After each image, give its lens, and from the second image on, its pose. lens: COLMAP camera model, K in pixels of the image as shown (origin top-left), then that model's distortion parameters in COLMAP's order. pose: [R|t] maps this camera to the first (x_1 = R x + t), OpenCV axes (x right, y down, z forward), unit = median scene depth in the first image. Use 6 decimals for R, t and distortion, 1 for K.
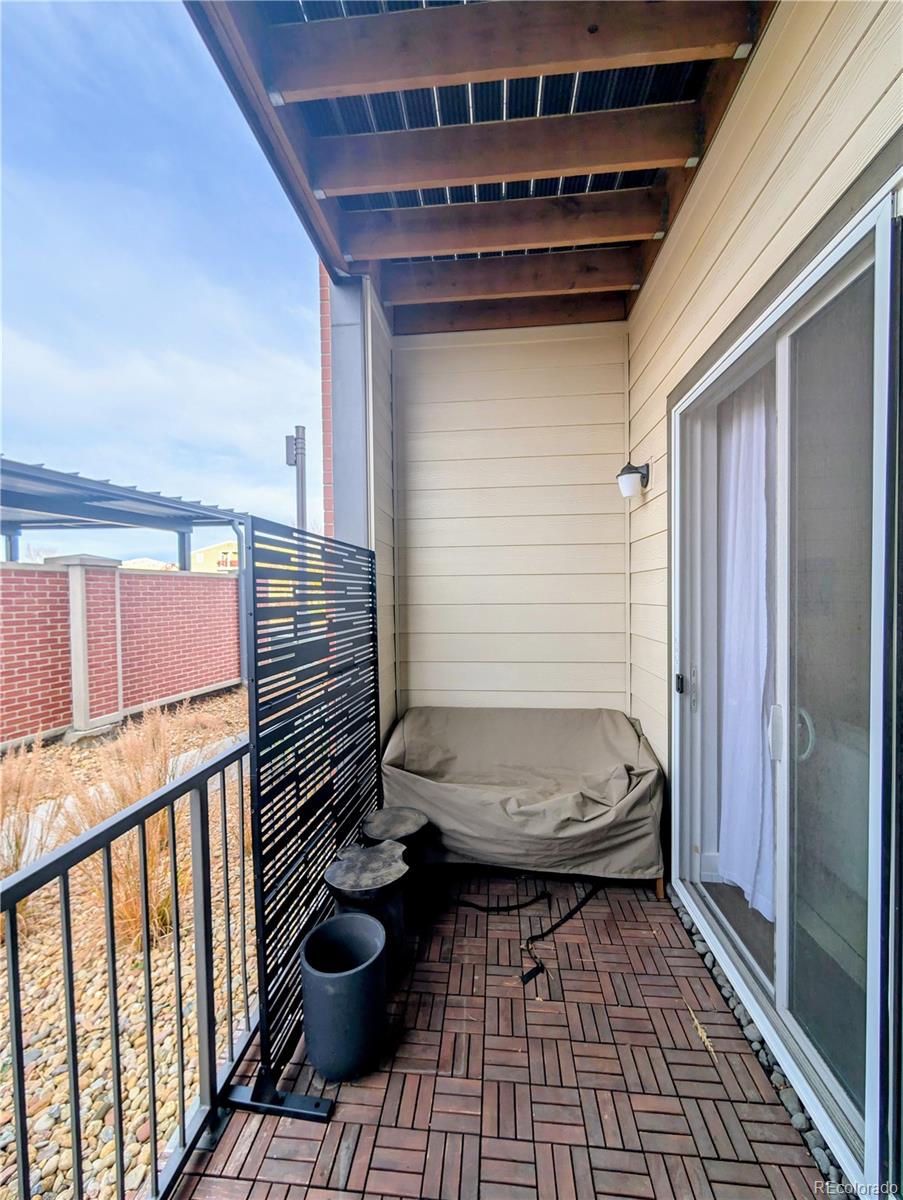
lens RADIAL K [[455.3, 0, 451.5], [0, 455.3, 600.0], [0, 0, 1]] dist [0.000102, 0.000018]
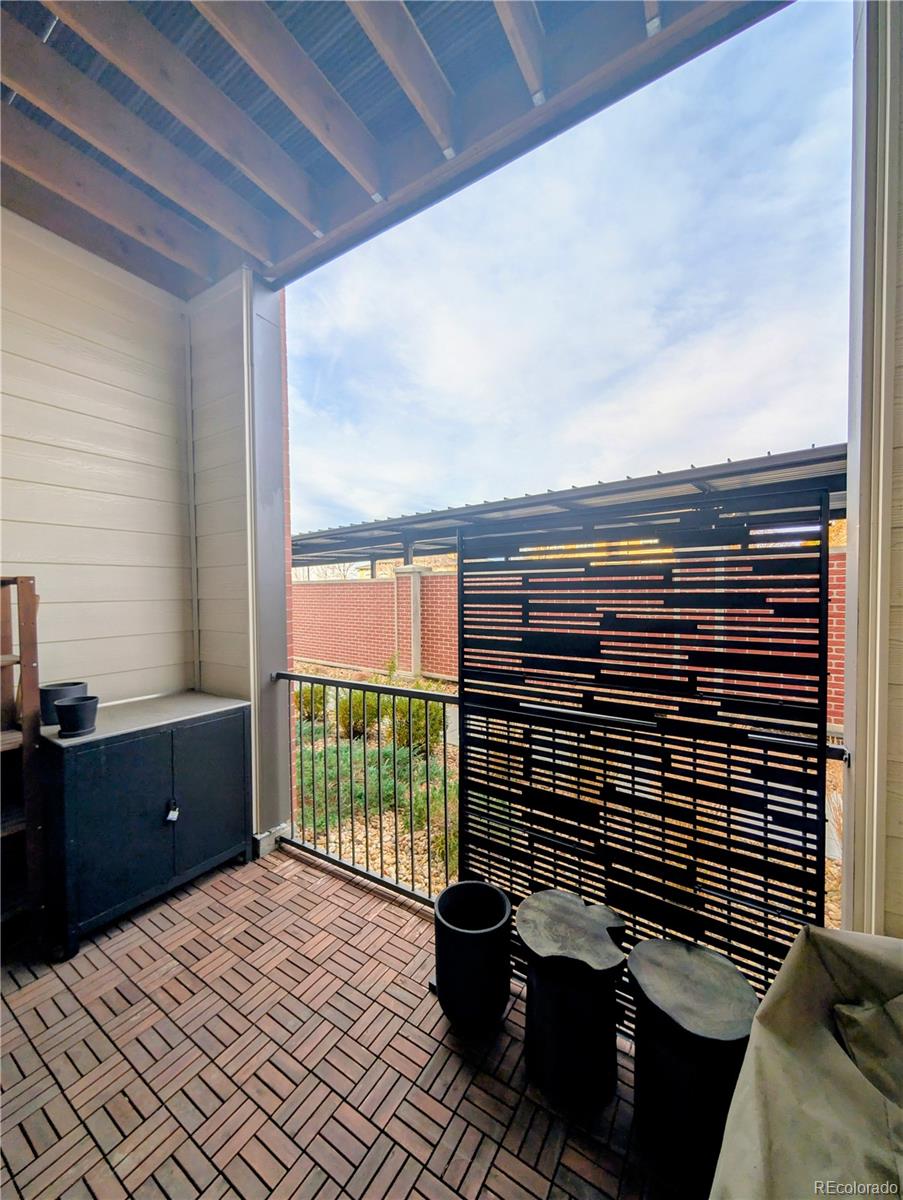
lens RADIAL K [[455.3, 0, 451.5], [0, 455.3, 600.0], [0, 0, 1]] dist [0.000102, 0.000018]
pose [[-0.460877, 0.035335, -0.886760, 0.578171], [0.005175, 0.999297, 0.037130, -0.011751], [0.887449, 0.012523, -0.460736, 1.156758]]
